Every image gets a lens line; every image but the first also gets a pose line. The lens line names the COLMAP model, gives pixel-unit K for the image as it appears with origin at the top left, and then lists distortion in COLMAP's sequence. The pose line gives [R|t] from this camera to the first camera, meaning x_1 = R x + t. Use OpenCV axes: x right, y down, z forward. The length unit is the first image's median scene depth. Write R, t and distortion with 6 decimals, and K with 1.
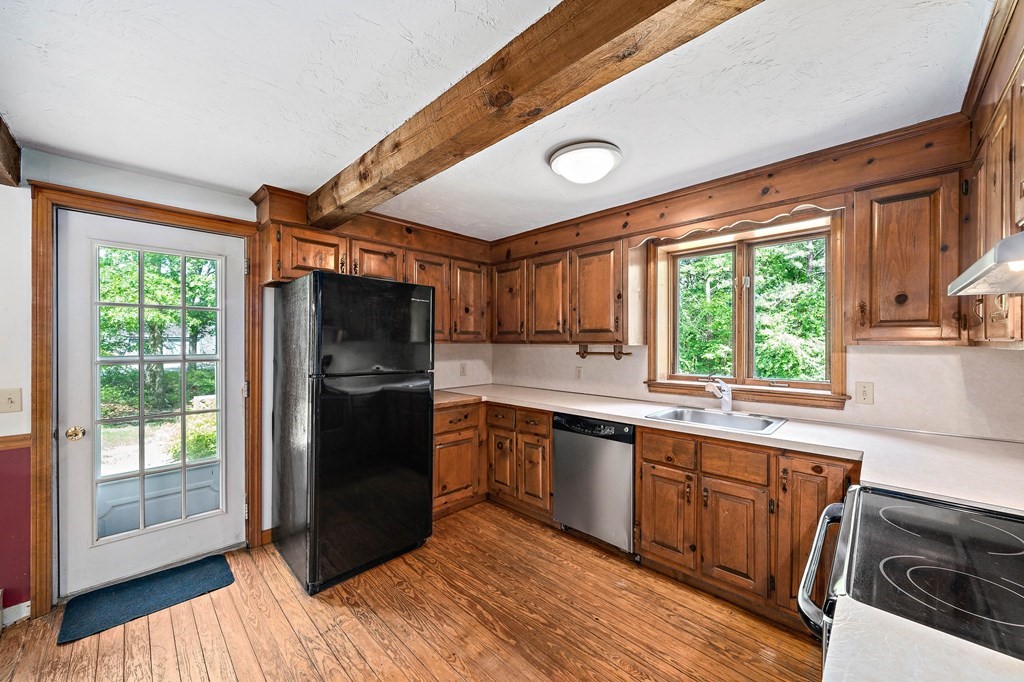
lens RADIAL K [[378.3, 0, 514.4], [0, 378.3, 344.1], [0, 0, 1]] dist [-0.001814, -0.000137]
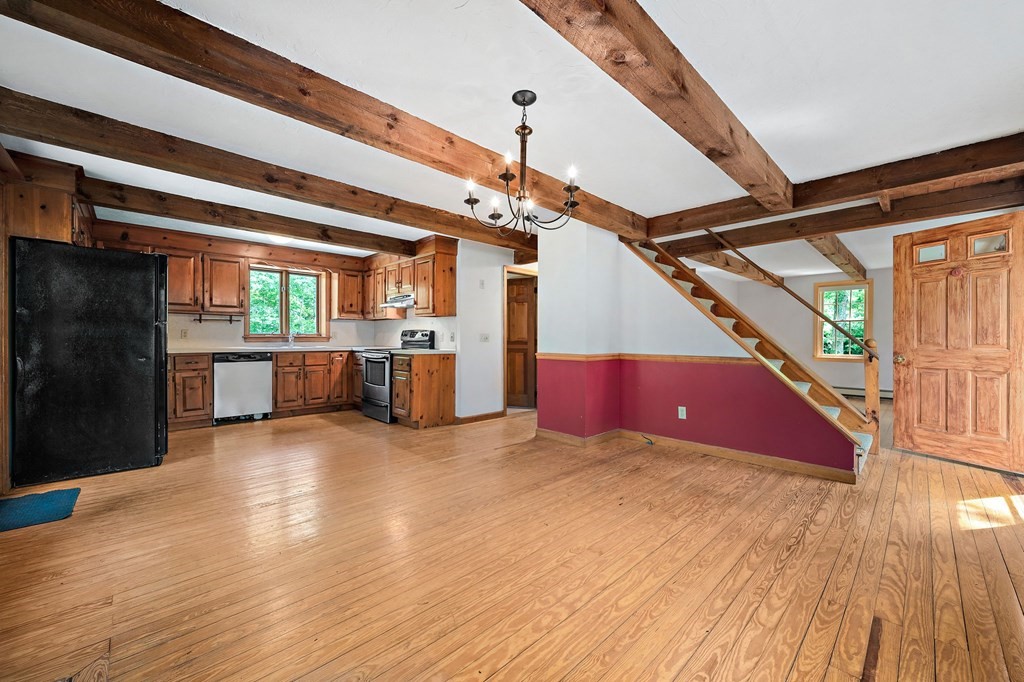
lens RADIAL K [[400.1, 0, 514.5], [0, 400.1, 340.7], [0, 0, 1]] dist [-0.002586, -0.000248]
pose [[0.030359, -0.005667, 0.999523, -1.647276], [0.000042, 0.999984, 0.005668, 0.117802], [-0.999539, -0.000131, 0.030358, -0.381461]]
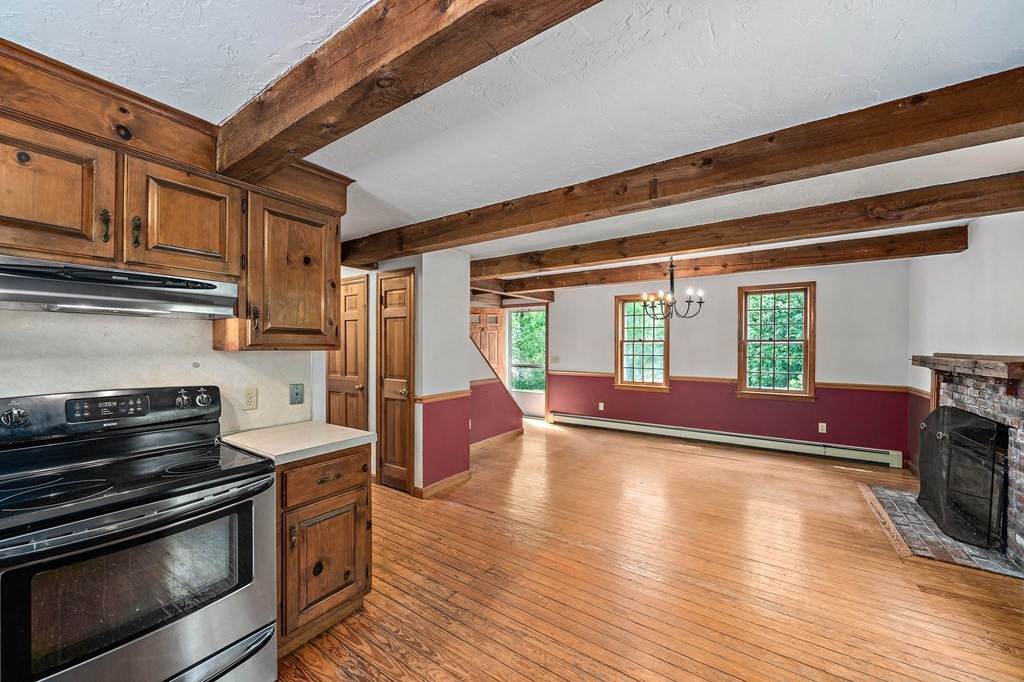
lens RADIAL K [[380.4, 0, 517.7], [0, 380.4, 347.4], [0, 0, 1]] dist [-0.001556, -0.000070]
pose [[-0.983012, -0.001436, -0.183535, -0.039634], [-0.003384, 0.999941, 0.010304, -0.004793], [0.183509, 0.010750, -0.982959, 0.908531]]
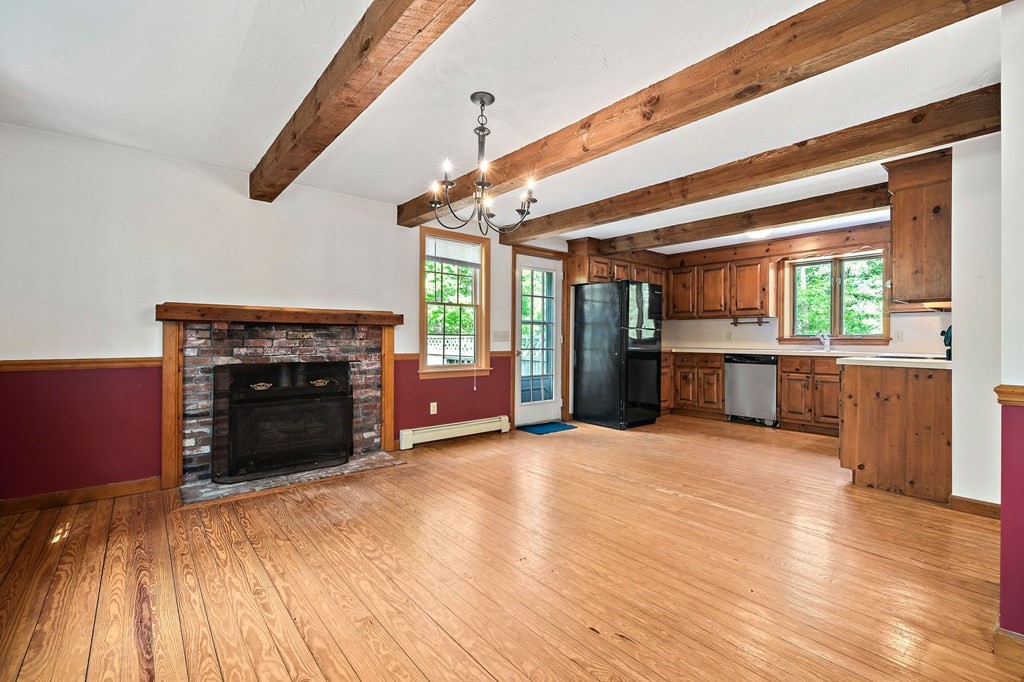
lens RADIAL K [[446.8, 0, 513.8], [0, 446.8, 339.0], [0, 0, 1]] dist [0.000042, -0.000033]
pose [[0.995352, 0.003452, -0.096244, -0.710098], [-0.003799, 0.999987, -0.003424, 0.122590], [0.096230, 0.003773, 0.995352, -1.246454]]
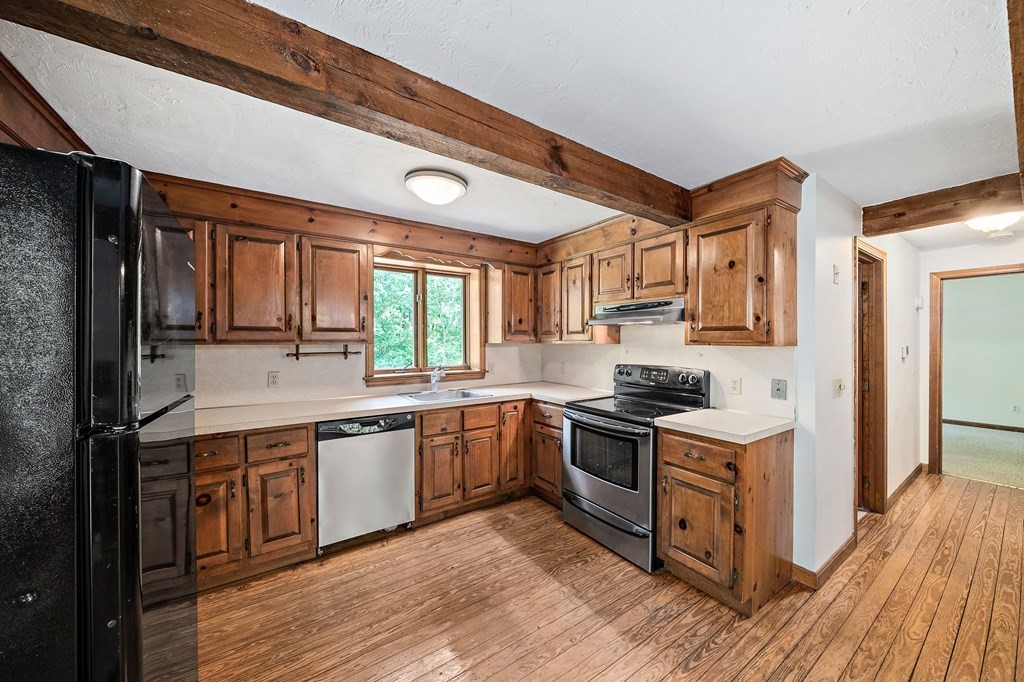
lens RADIAL K [[362.1, 0, 514.0], [0, 362.1, 342.9], [0, 0, 1]] dist [-0.002654, -0.000126]
pose [[0.199056, -0.004510, 0.979978, -0.630999], [0.006824, 0.999972, 0.003215, -0.001926], [-0.979964, 0.006047, 0.199081, 0.404175]]
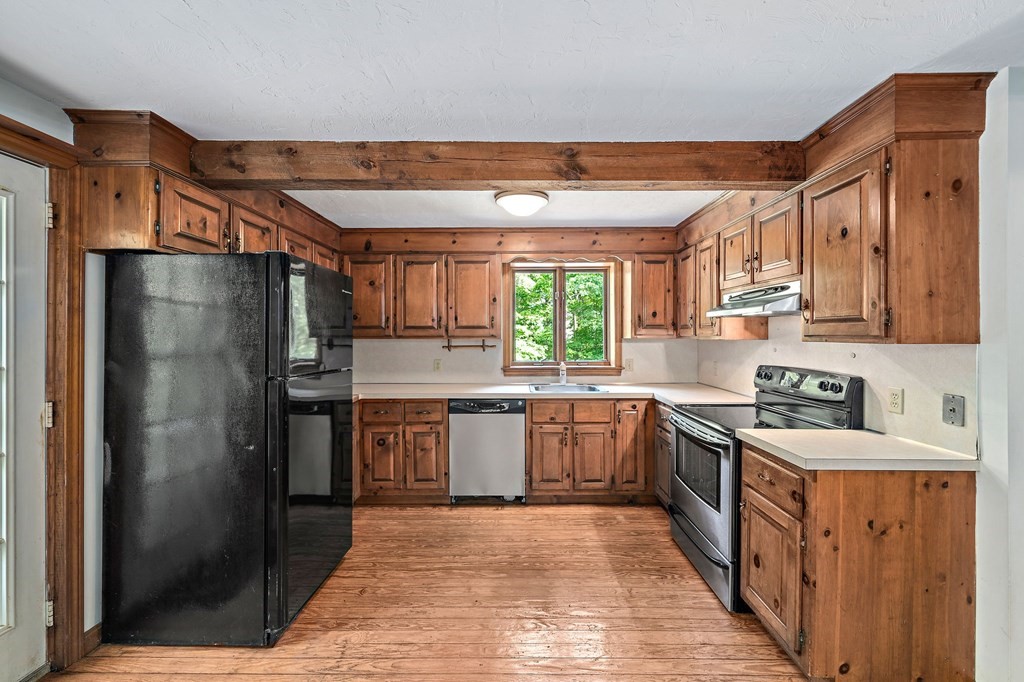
lens RADIAL K [[401.5, 0, 516.7], [0, 401.5, 336.7], [0, 0, 1]] dist [-0.001807, -0.000275]
pose [[0.720085, -0.001931, 0.693883, -0.591502], [0.005947, 0.999977, -0.003388, -0.000428], [-0.693860, 0.006566, 0.720080, 0.002213]]
